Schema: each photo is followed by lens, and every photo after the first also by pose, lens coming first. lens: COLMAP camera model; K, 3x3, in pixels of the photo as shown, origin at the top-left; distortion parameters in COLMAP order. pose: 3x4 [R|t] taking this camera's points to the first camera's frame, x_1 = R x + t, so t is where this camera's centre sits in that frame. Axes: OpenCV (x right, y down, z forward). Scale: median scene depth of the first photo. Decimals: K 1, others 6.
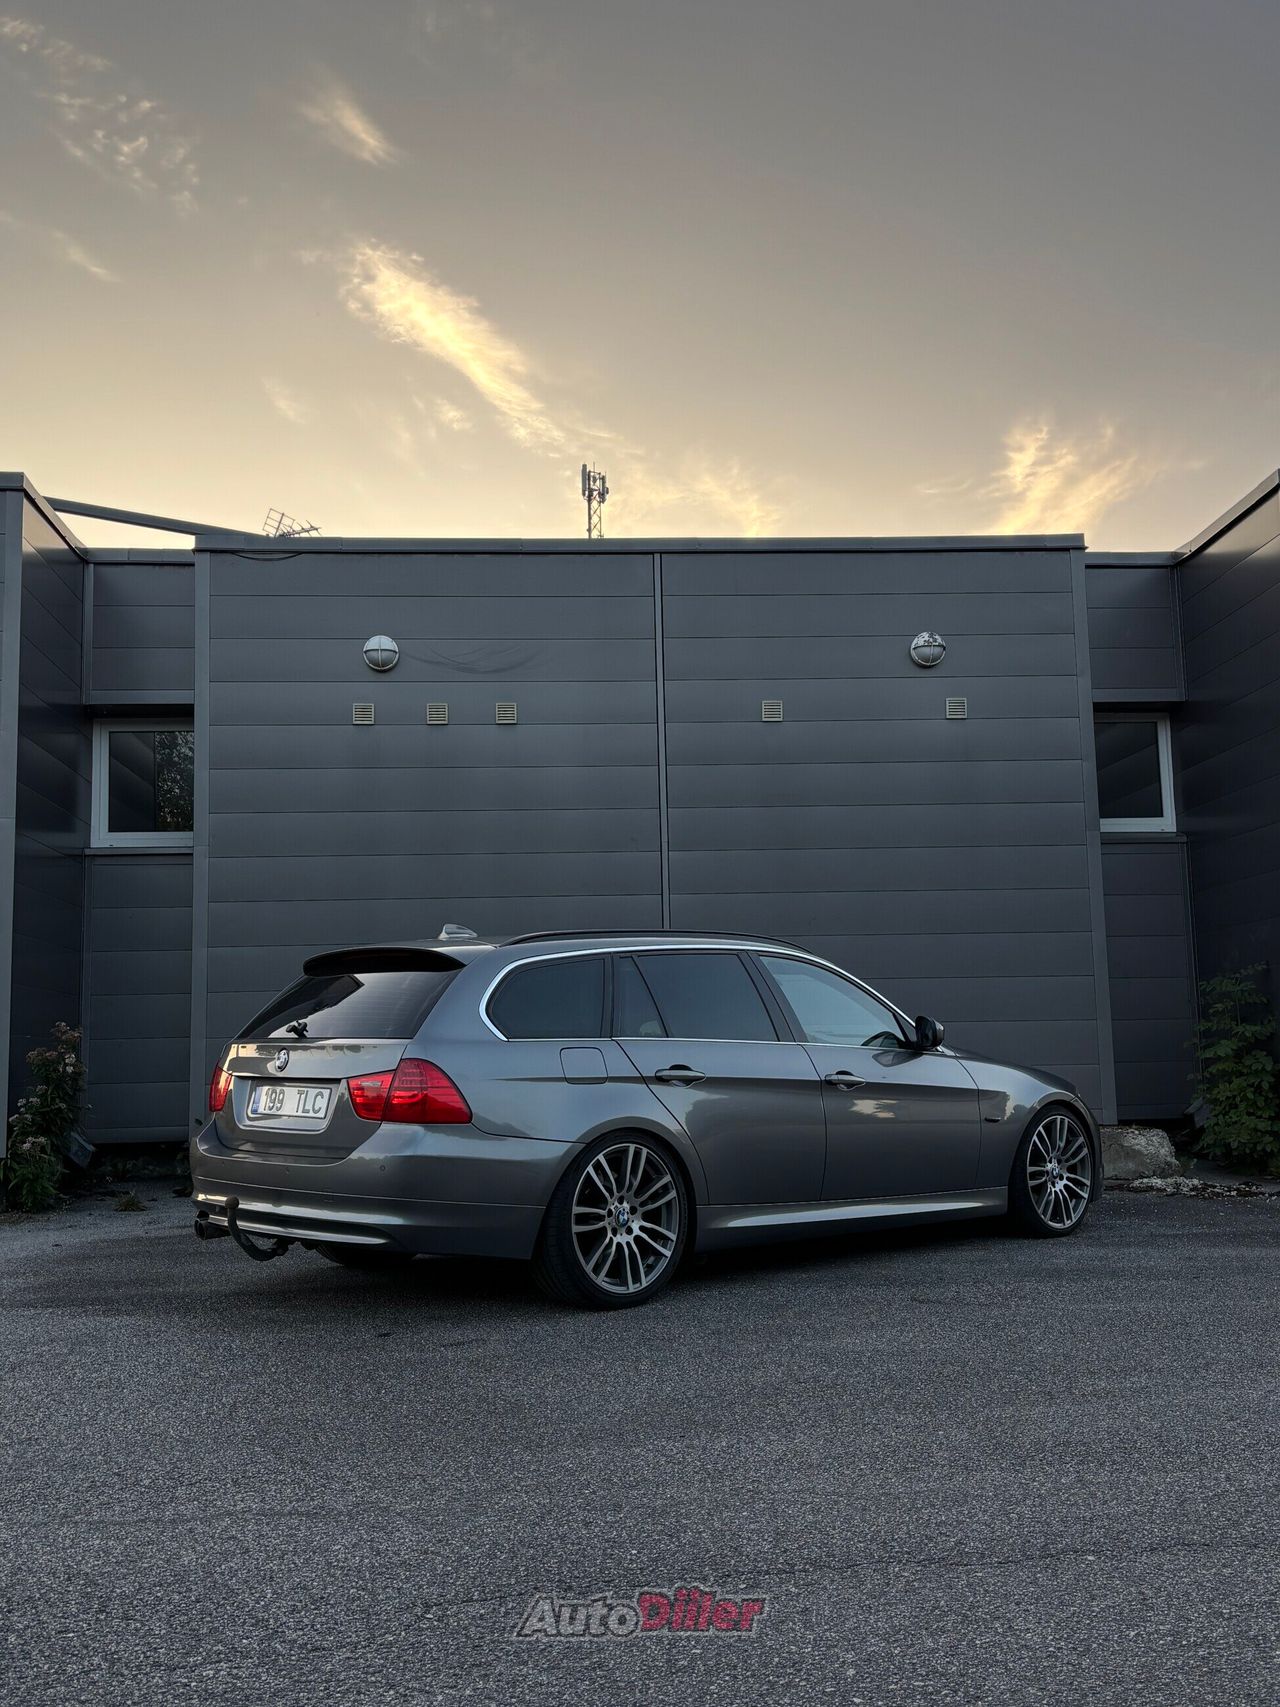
lens RADIAL K [[1649.1, 0, 640.0], [0, 1649.1, 853.5], [0, 0, 1]] dist [0.032777, -0.010770]
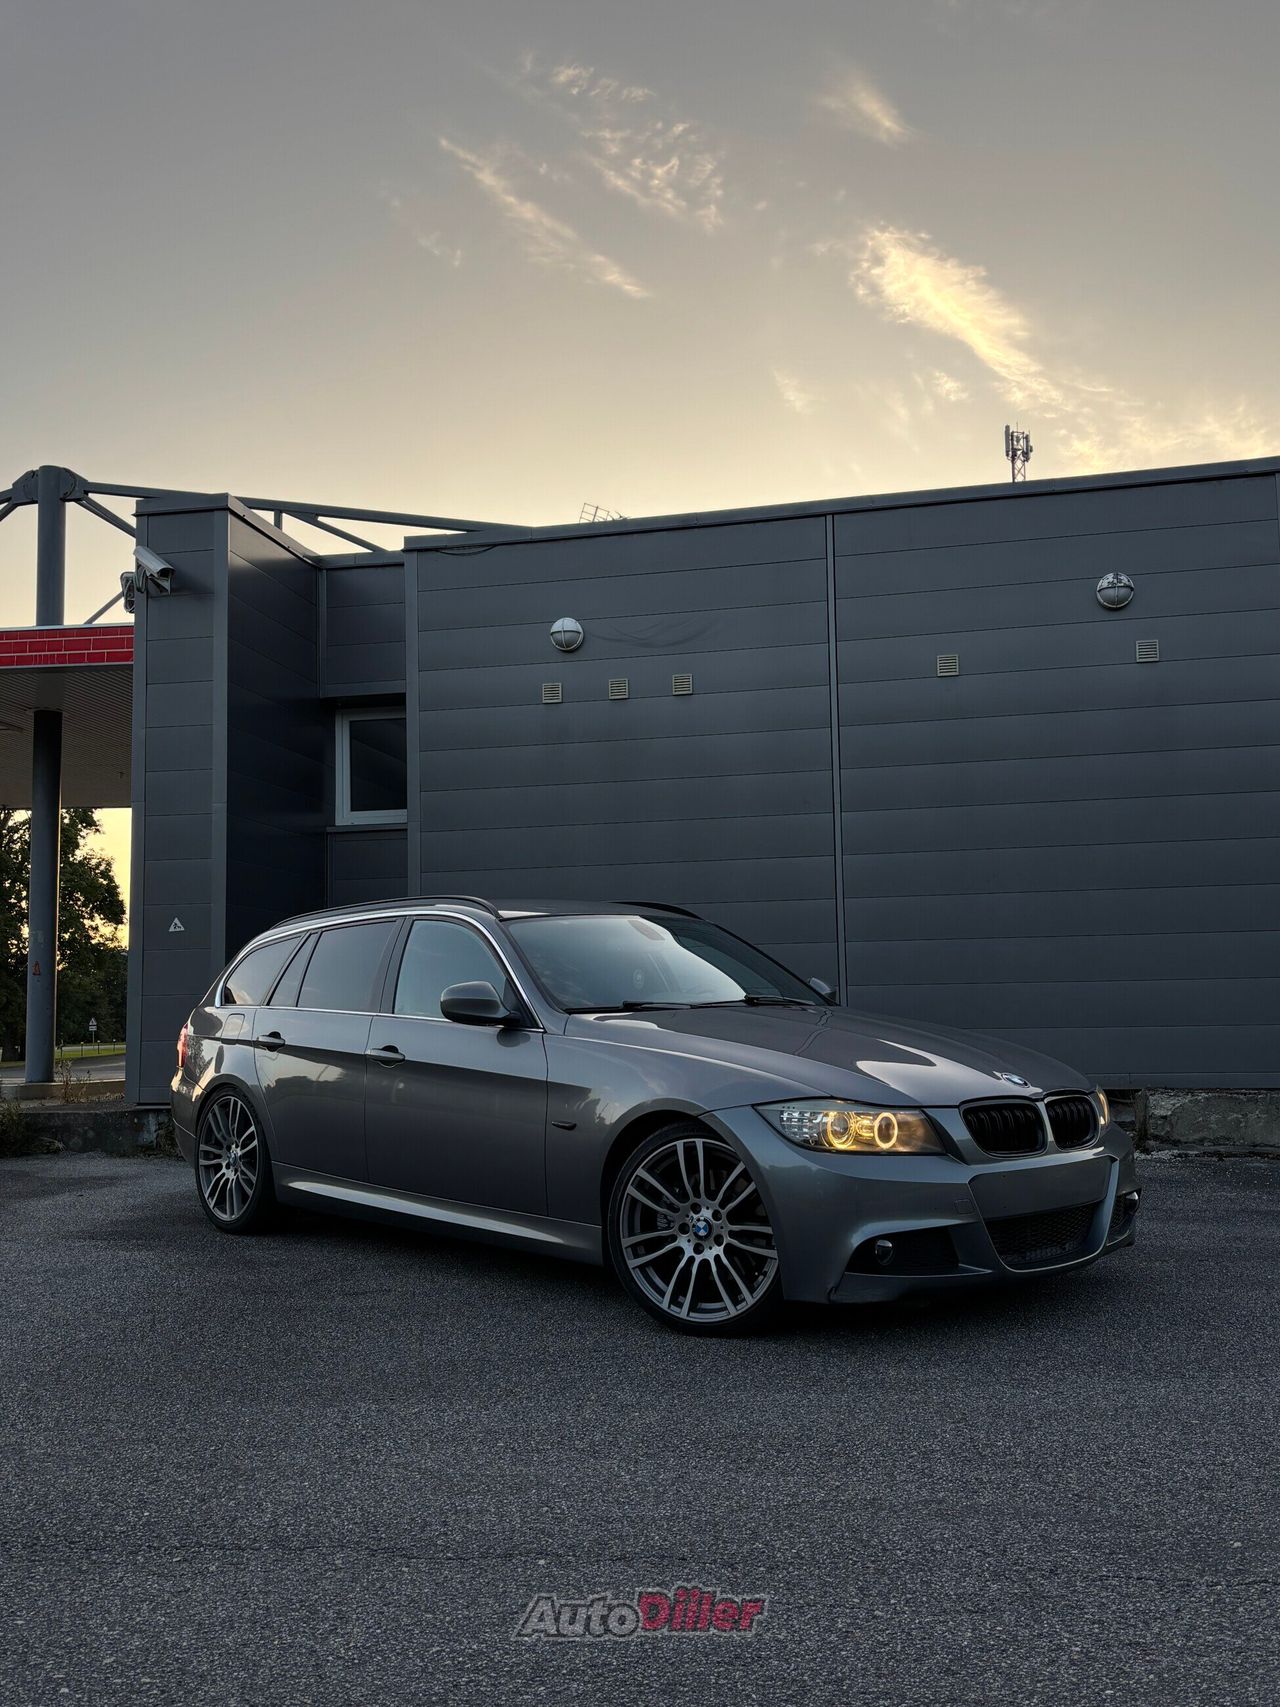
lens RADIAL K [[1562.5, 0, 640.6], [0, 1562.5, 870.4], [0, 0, 1]] dist [0.024860, 0.006320]
pose [[0.959854, -0.023282, -0.279534, 0.164338], [0.033254, 0.998967, 0.030982, 0.000727], [0.278524, -0.039034, 0.959636, 0.047381]]
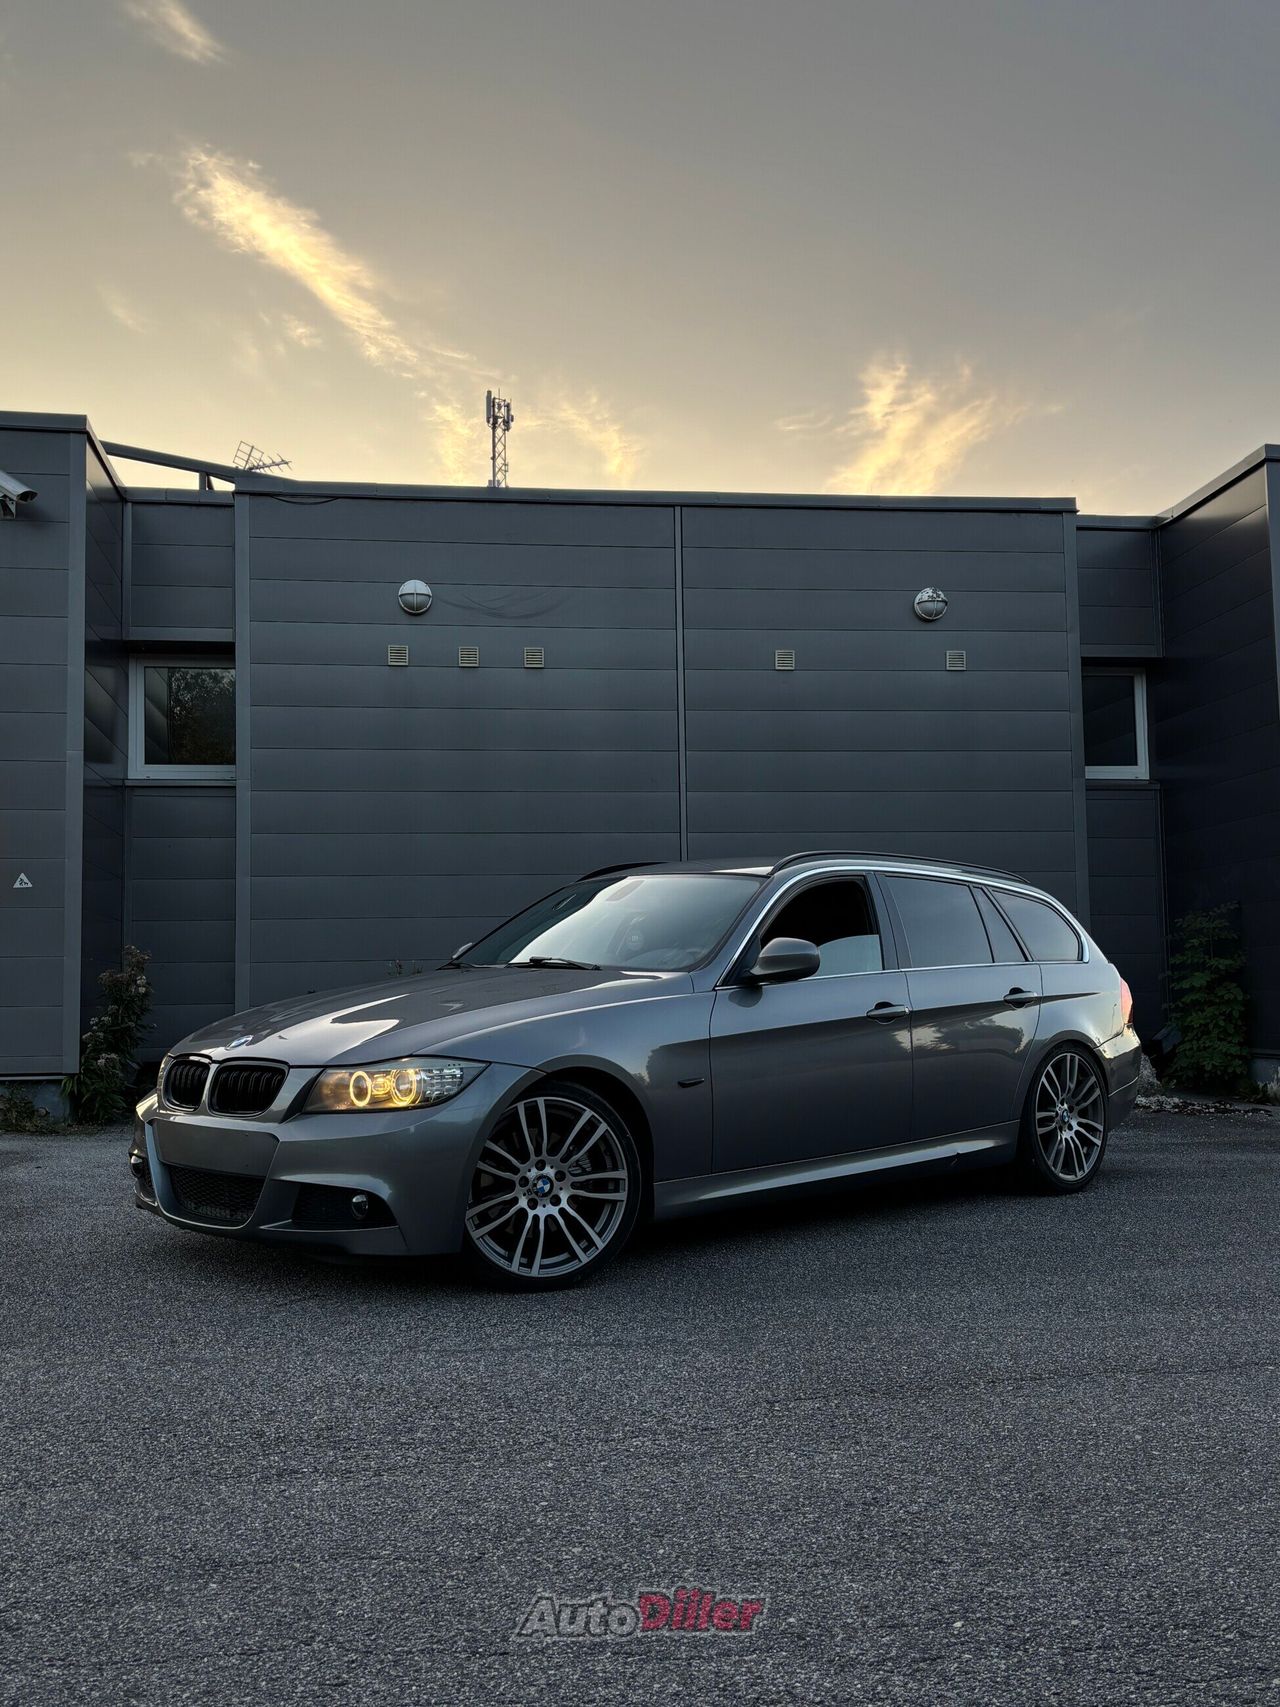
lens RADIAL K [[1629.6, 0, 627.7], [0, 1629.6, 871.5], [0, 0, 1]] dist [0.029184, 0.003969]
pose [[0.998107, 0.011610, 0.060394, -0.083177], [-0.014877, 0.998433, 0.053943, -0.005839], [-0.059673, -0.054739, 0.996716, -0.044640]]
